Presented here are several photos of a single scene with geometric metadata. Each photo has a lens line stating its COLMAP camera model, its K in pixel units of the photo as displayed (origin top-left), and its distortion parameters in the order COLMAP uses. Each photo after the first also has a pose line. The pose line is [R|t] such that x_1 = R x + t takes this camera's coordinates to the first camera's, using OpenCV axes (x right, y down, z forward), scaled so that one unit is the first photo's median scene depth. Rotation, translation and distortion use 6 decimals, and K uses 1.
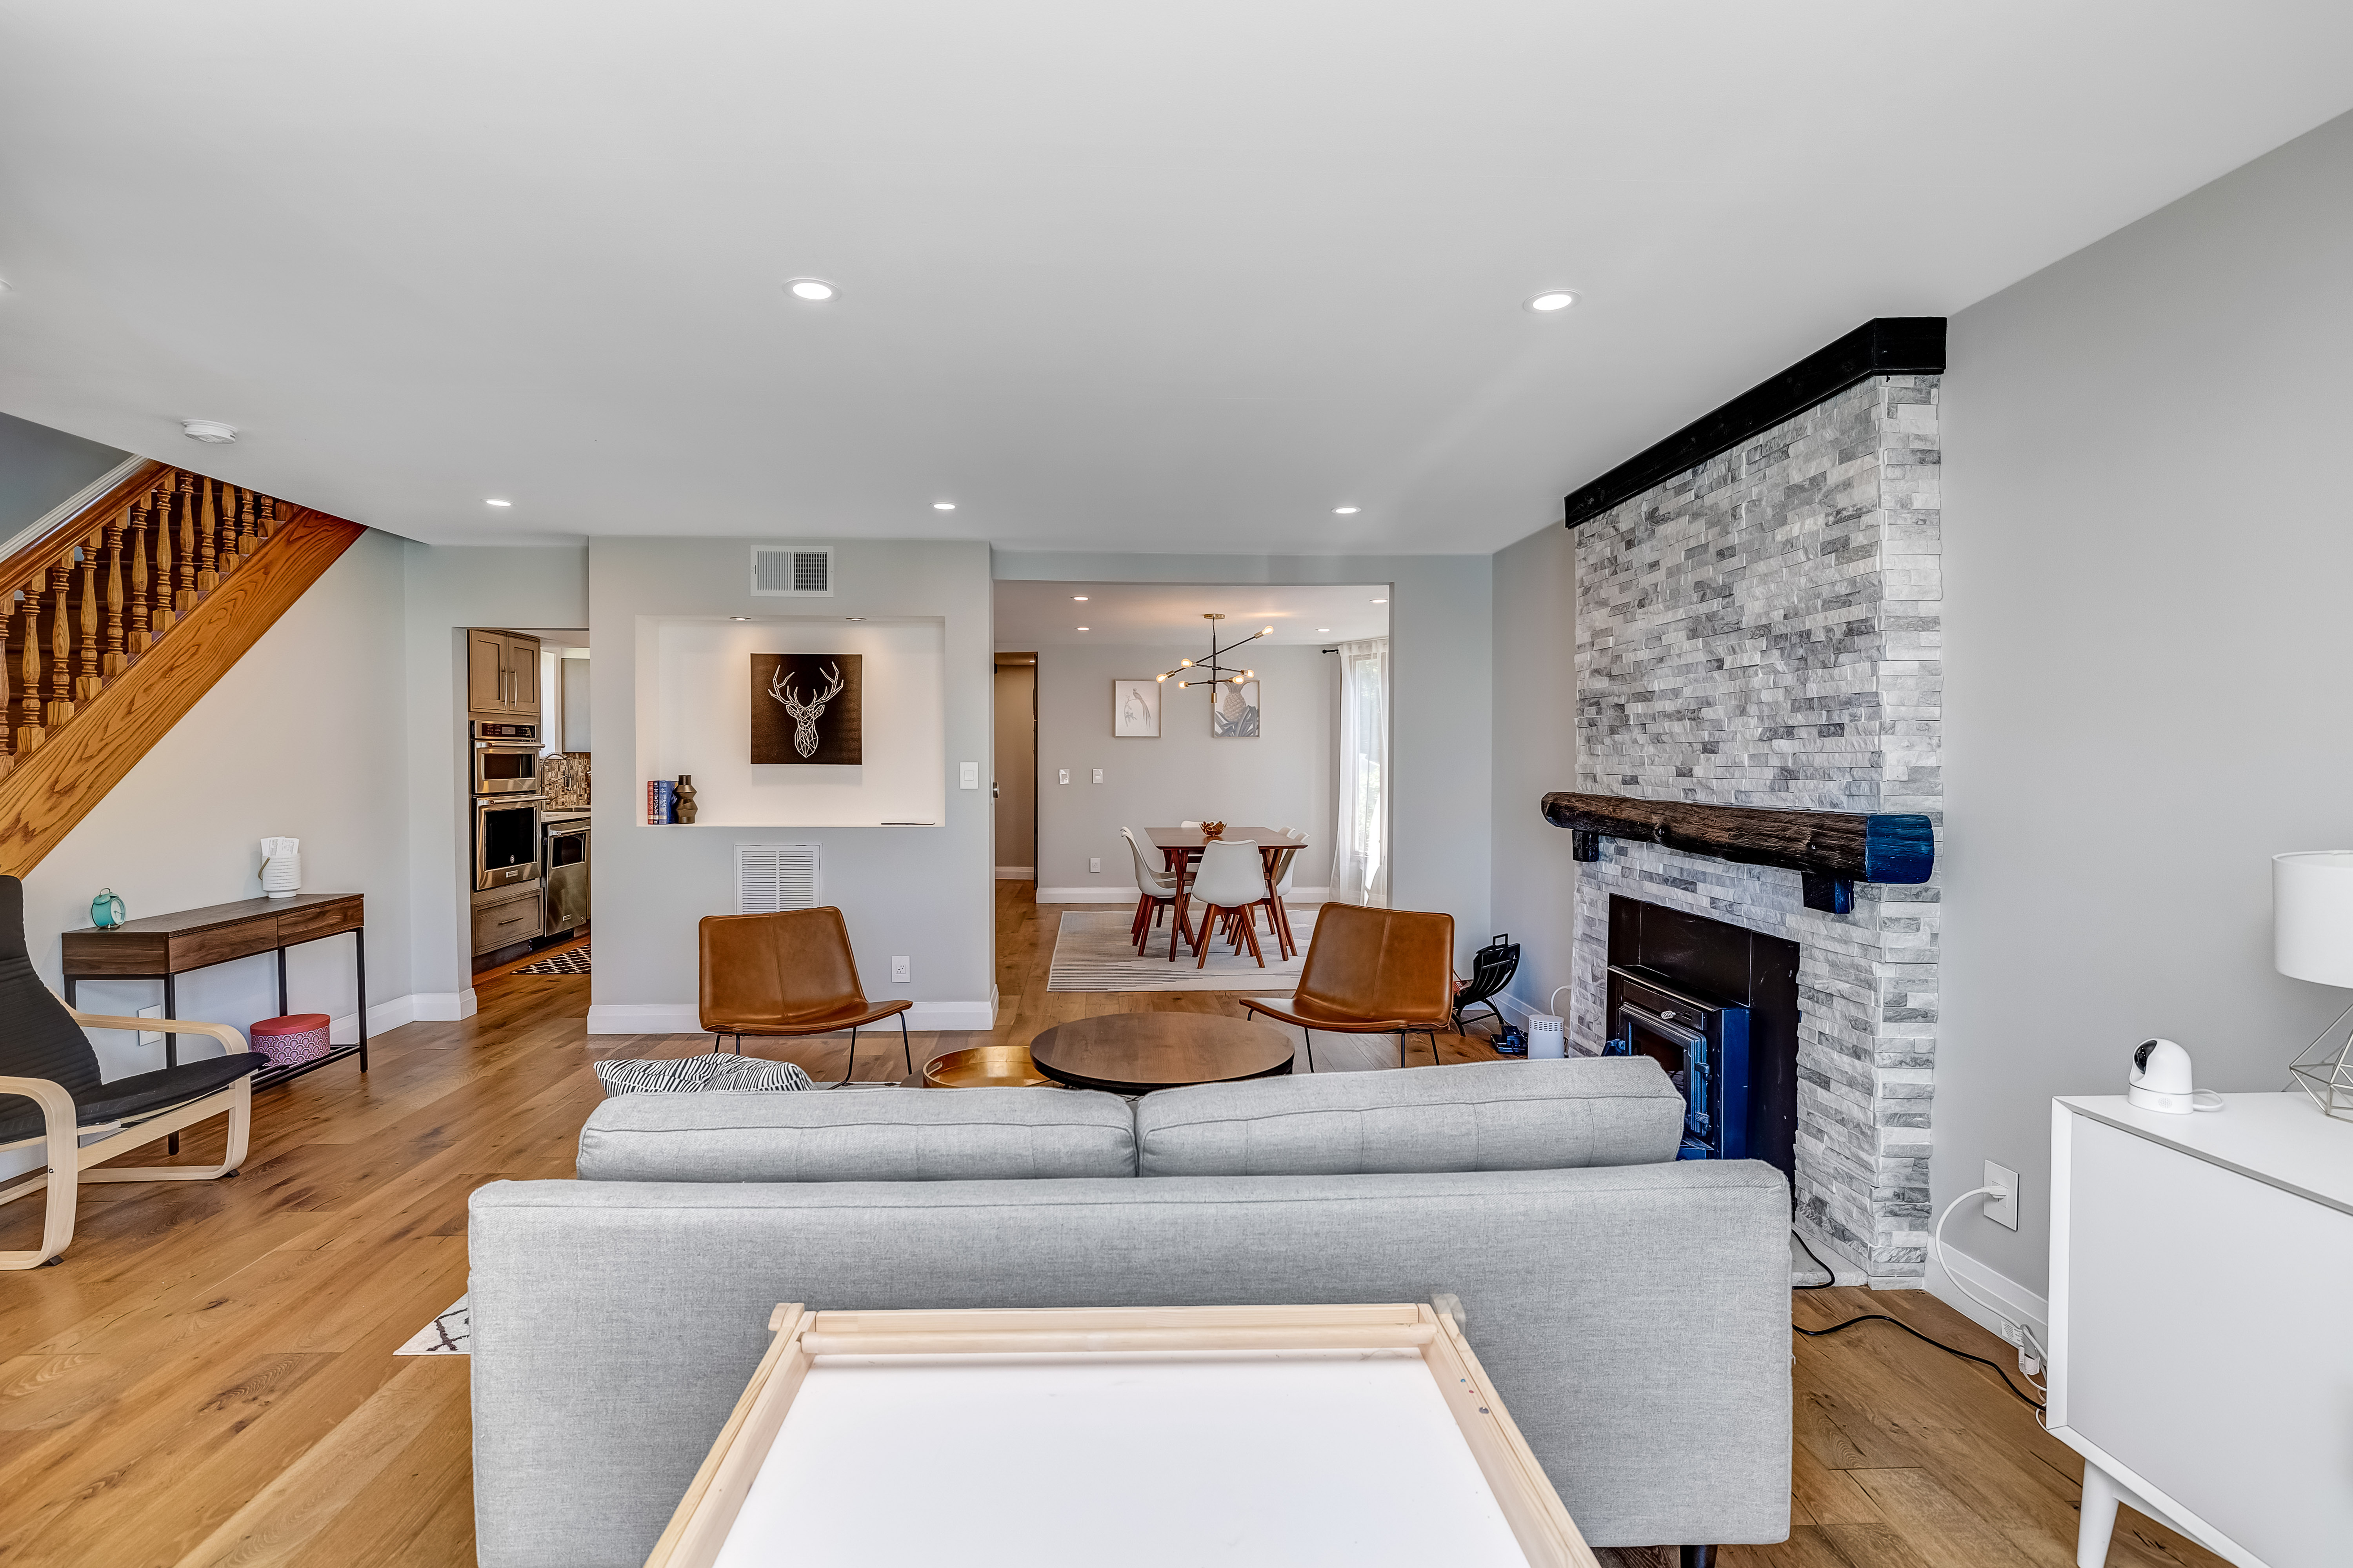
lens RADIAL K [[1110.2, 0, 1176.5], [0, 1110.2, 784.0], [0, 0, 1]] dist [0.000800, 0.000227]
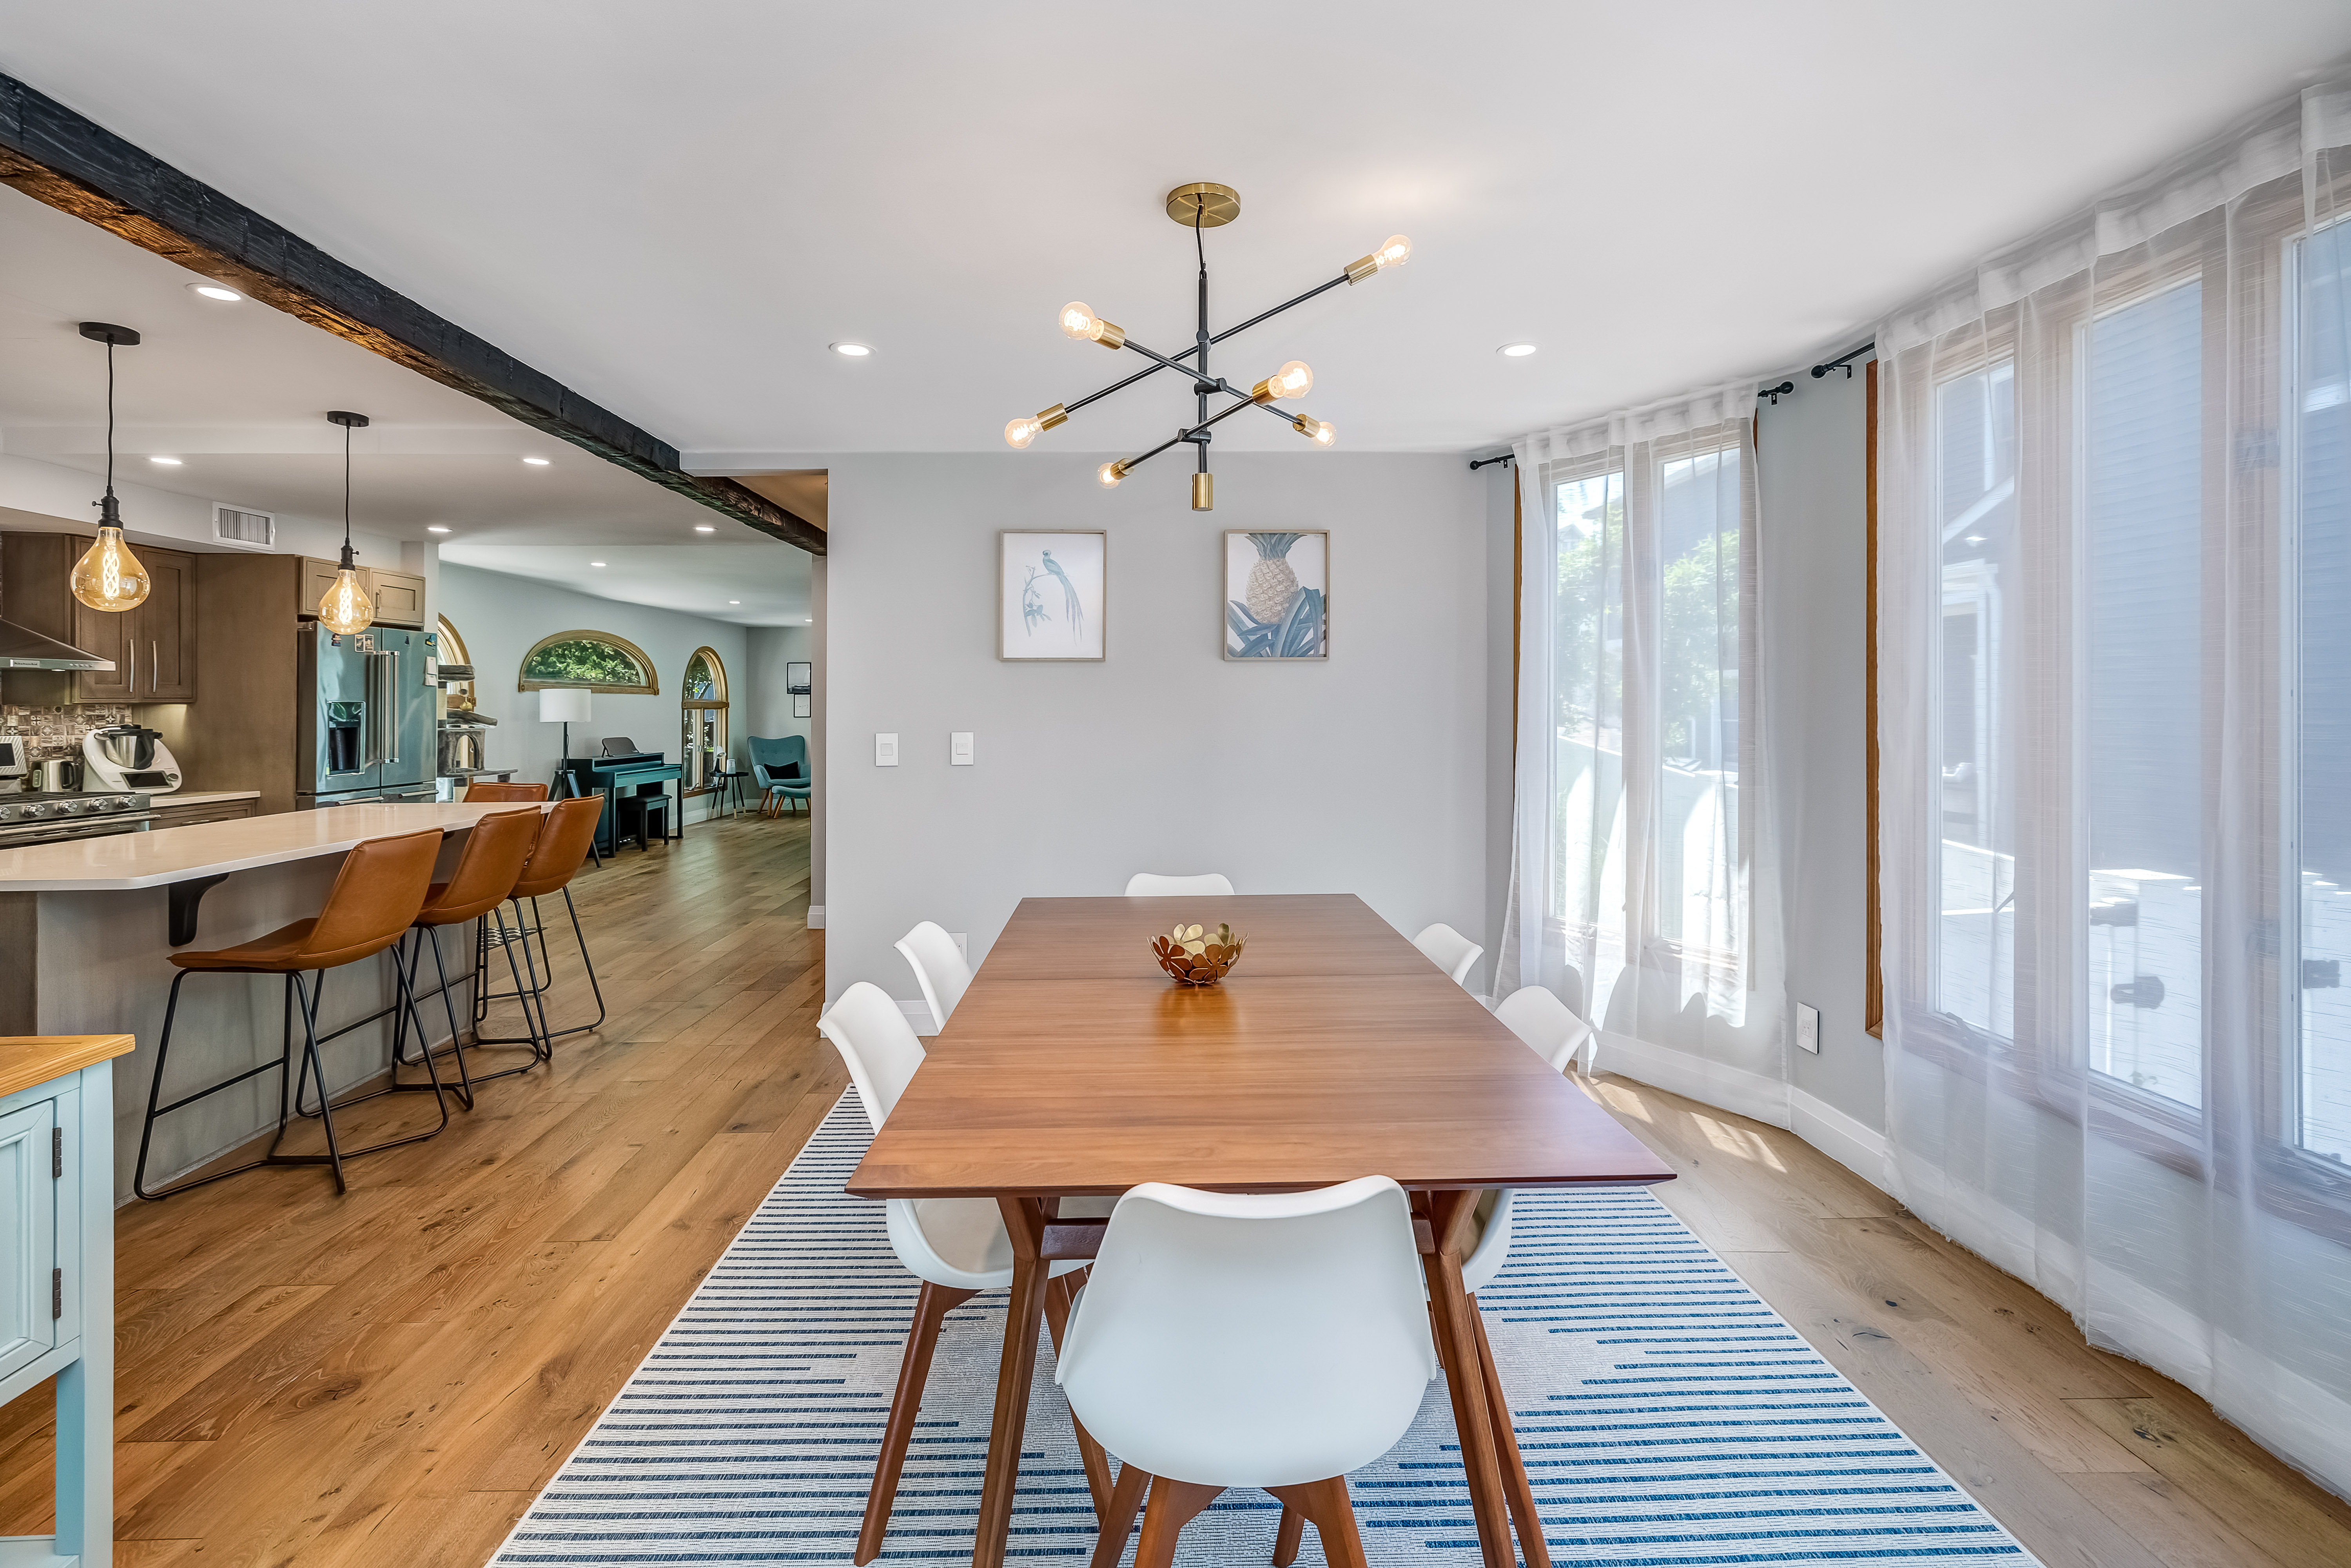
lens RADIAL K [[1075.1, 0, 1184.1], [0, 1075.1, 733.9], [0, 0, 1]] dist [0.016021, -0.000181]
pose [[0.999603, -0.005578, -0.027602, 0.065690], [0.005605, 0.999984, 0.000903, -0.028527], [0.027596, -0.001057, 0.999619, 1.296250]]
